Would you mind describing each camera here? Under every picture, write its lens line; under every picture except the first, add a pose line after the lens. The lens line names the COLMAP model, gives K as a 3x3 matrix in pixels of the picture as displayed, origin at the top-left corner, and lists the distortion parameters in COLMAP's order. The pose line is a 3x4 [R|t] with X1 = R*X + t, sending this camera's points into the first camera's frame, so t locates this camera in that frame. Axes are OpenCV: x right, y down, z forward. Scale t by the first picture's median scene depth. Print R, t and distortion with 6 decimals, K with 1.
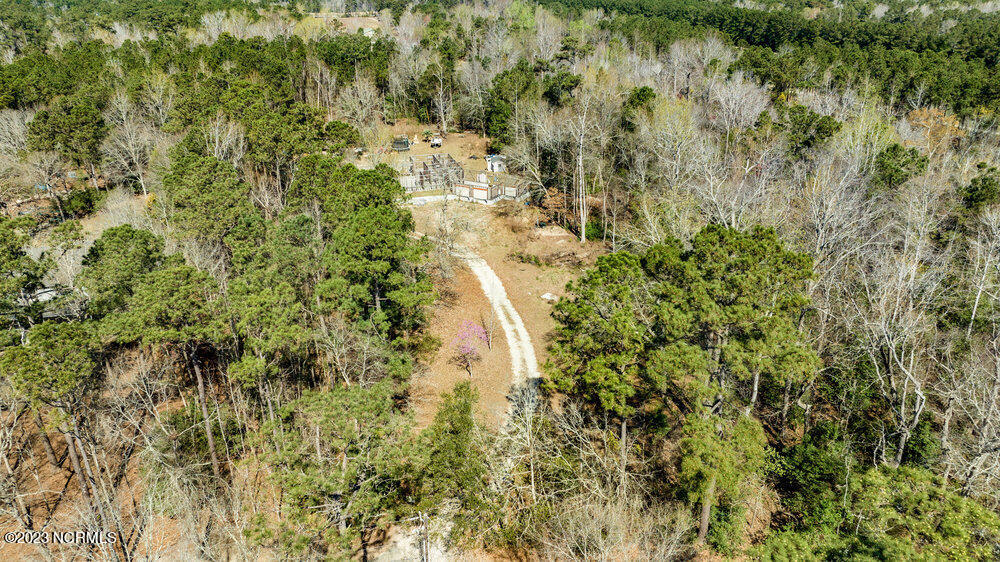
lens RADIAL K [[702.1, 0, 500.0], [0, 702.1, 281.0], [0, 0, 1]] dist [-0.004472, 0.000214]
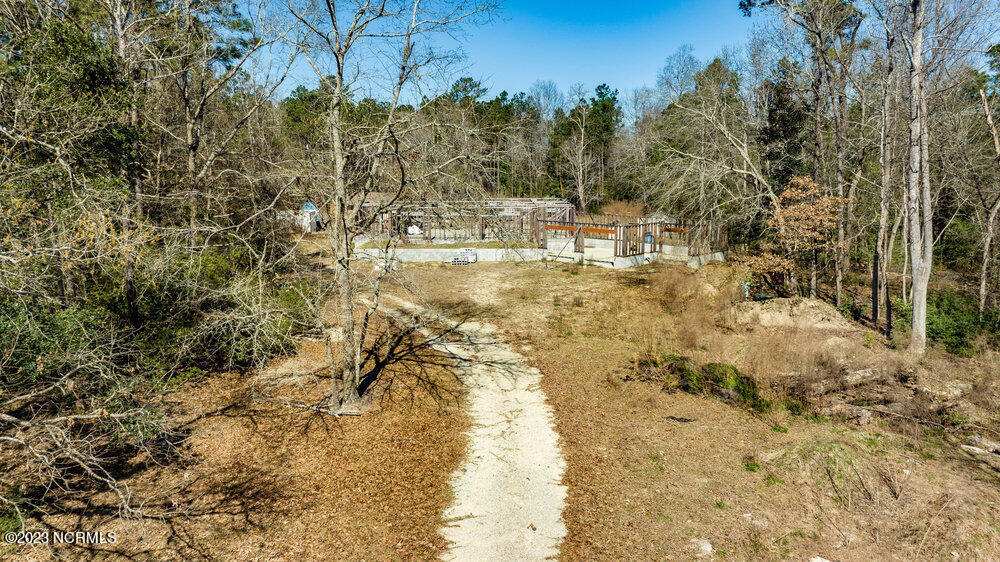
lens RADIAL K [[710.7, 0, 500.0], [0, 710.7, 281.0], [0, 0, 1]] dist [-0.034104, 0.037350]
pose [[0.963581, 0.037403, -0.264788, 0.032586], [-0.101816, 0.966906, -0.233934, 0.000549], [0.247275, 0.252374, 0.935501, 0.717254]]
